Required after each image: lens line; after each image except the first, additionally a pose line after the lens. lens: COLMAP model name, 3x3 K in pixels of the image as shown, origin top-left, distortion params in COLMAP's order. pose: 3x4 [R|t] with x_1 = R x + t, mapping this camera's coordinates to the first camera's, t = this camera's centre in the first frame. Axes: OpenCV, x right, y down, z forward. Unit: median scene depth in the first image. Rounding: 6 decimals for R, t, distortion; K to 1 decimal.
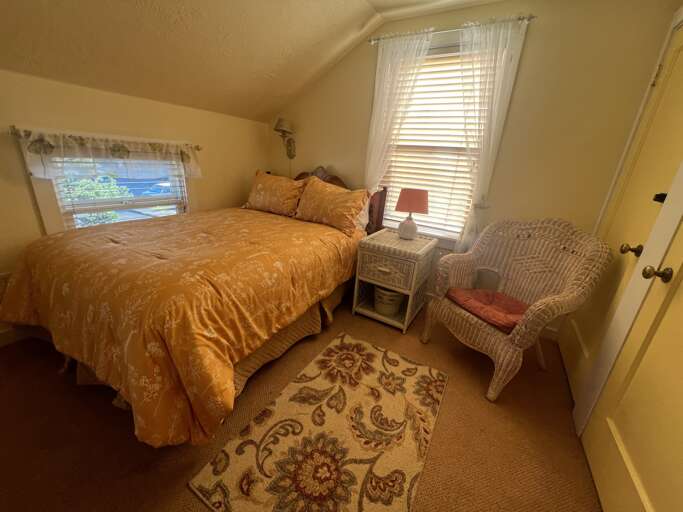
lens RADIAL K [[274.5, 0, 343.4], [0, 274.5, 253.5], [0, 0, 1]] dist [0.000701, -0.000497]
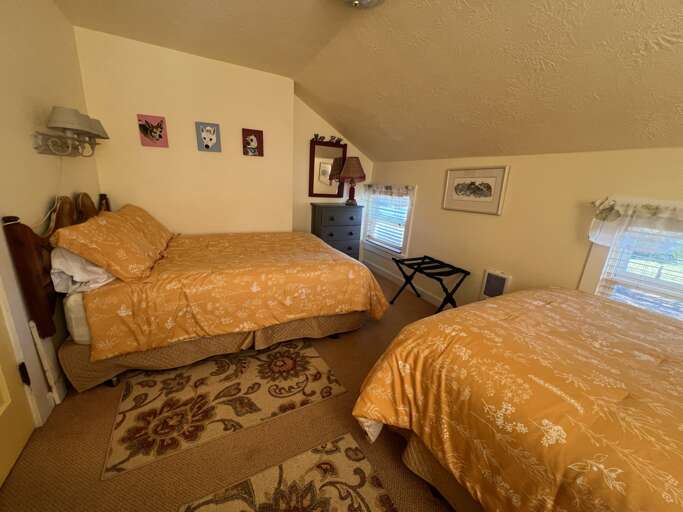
lens RADIAL K [[274.5, 0, 343.5], [0, 274.5, 257.2], [0, 0, 1]] dist [0.000701, -0.000497]
pose [[-0.532123, 0.122434, -0.837768, 0.402944], [-0.362853, 0.861036, 0.356307, -0.318663], [0.764972, 0.493586, -0.413752, 0.921663]]
